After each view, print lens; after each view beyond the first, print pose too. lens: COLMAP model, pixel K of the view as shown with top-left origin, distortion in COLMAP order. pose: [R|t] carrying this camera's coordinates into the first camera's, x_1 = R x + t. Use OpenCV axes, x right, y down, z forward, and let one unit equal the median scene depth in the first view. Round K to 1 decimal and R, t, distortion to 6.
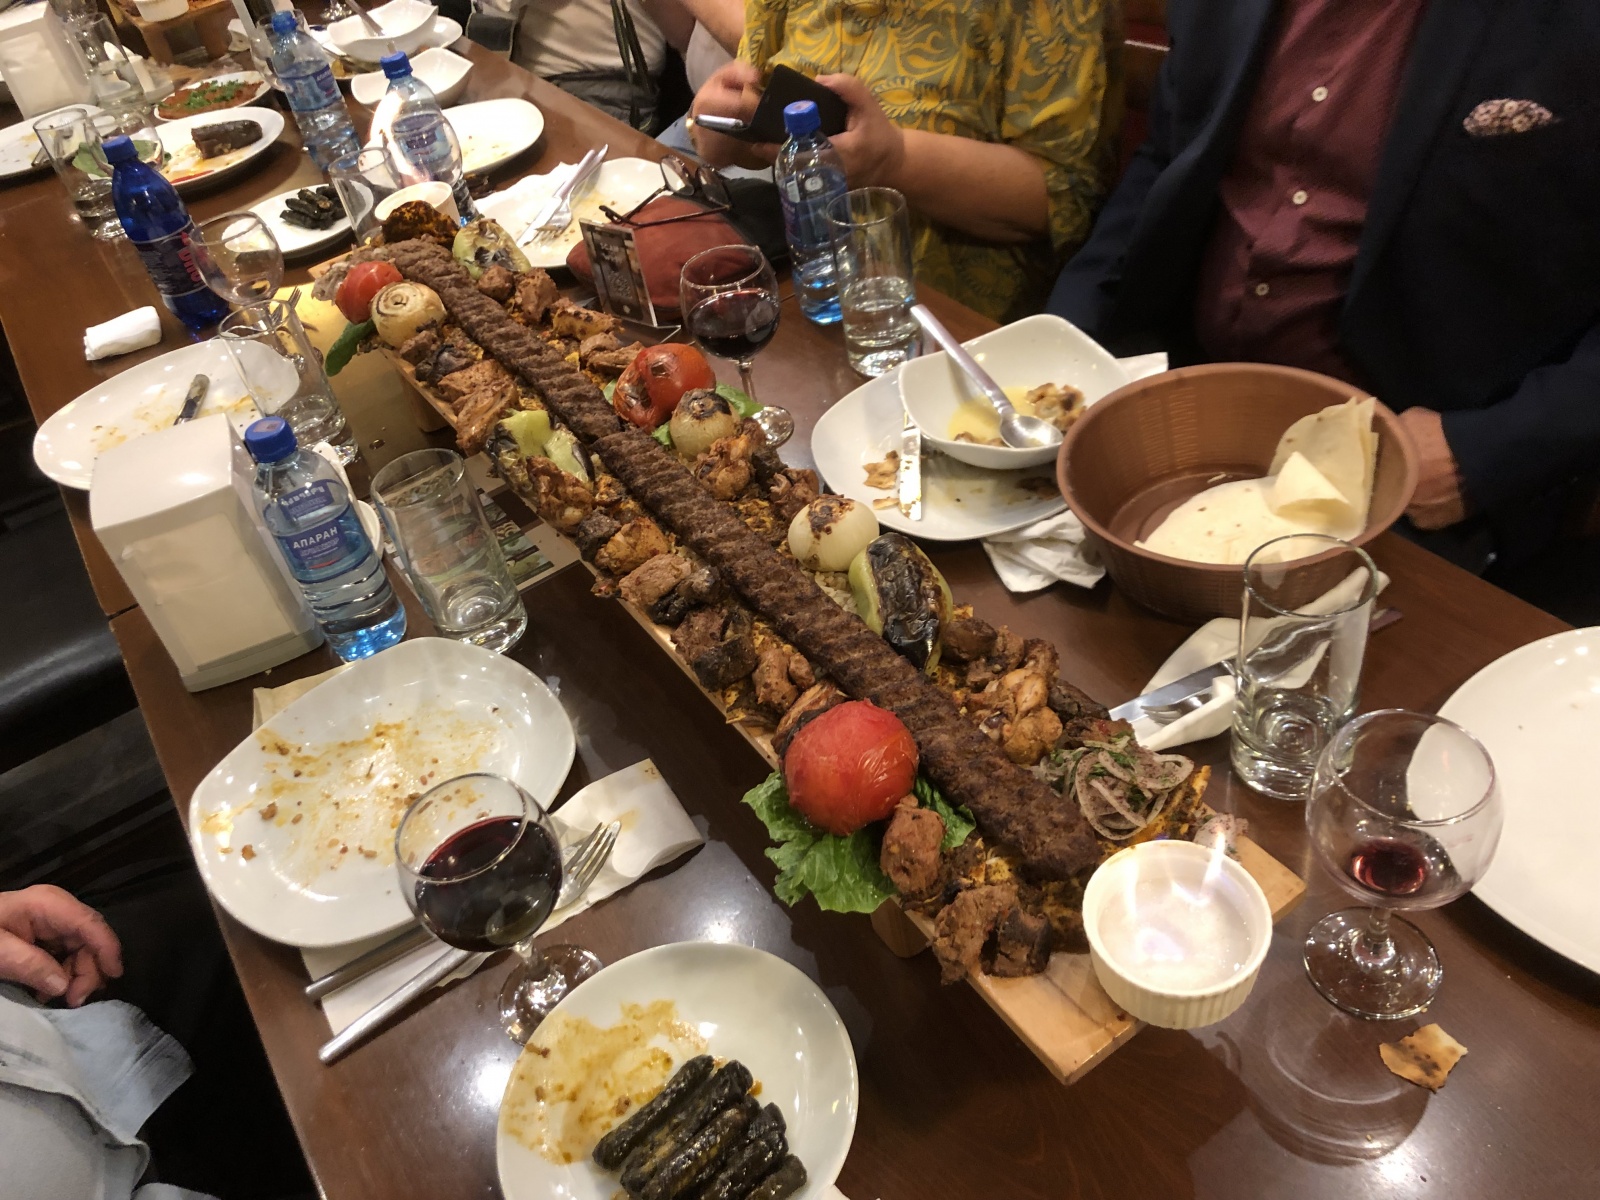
lens RADIAL K [[1315.3, 0, 805.5], [0, 1315.3, 586.5], [0, 0, 1]] dist [-0.003396, 0.019633]
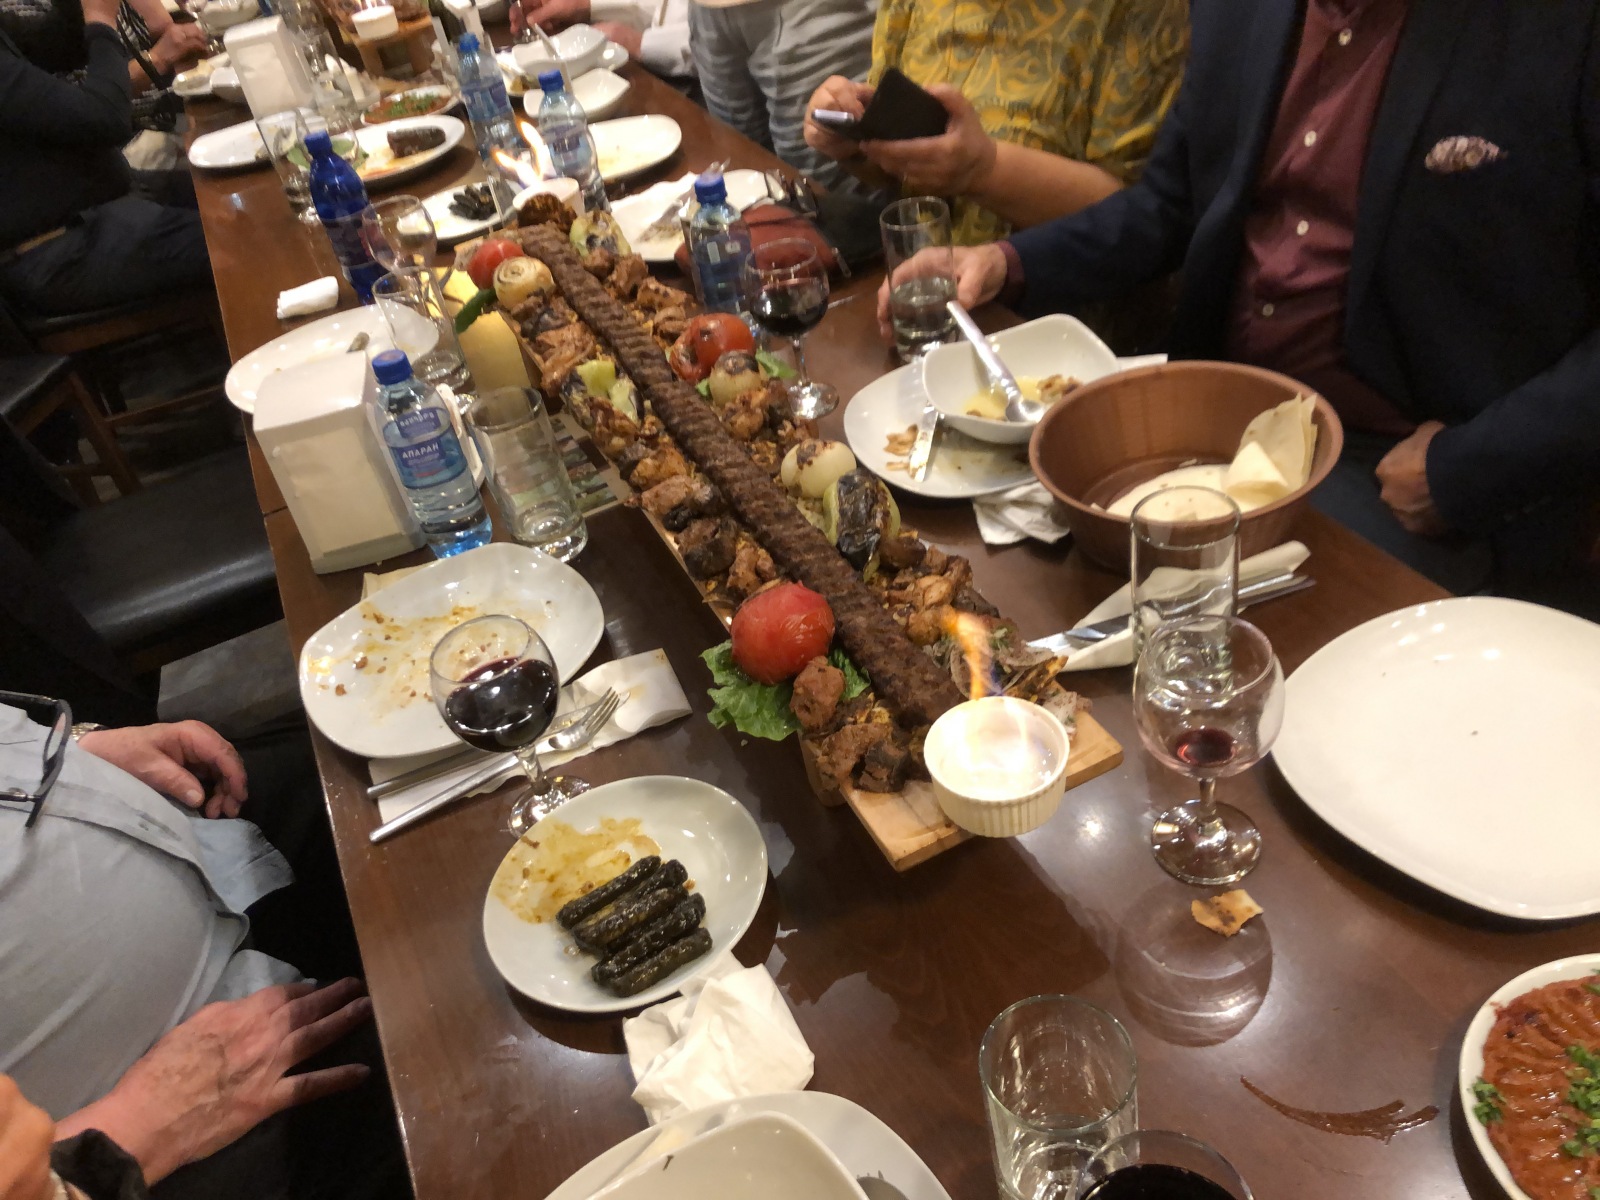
lens RADIAL K [[1315.3, 0, 802.0], [0, 1315.3, 607.3], [0, 0, 1]] dist [-0.003396, 0.019633]
pose [[0.987994, 0.088251, -0.126806, 0.148430], [-0.089999, 0.995909, -0.008106, 0.085443], [0.125572, 0.019421, 0.991894, -0.174421]]
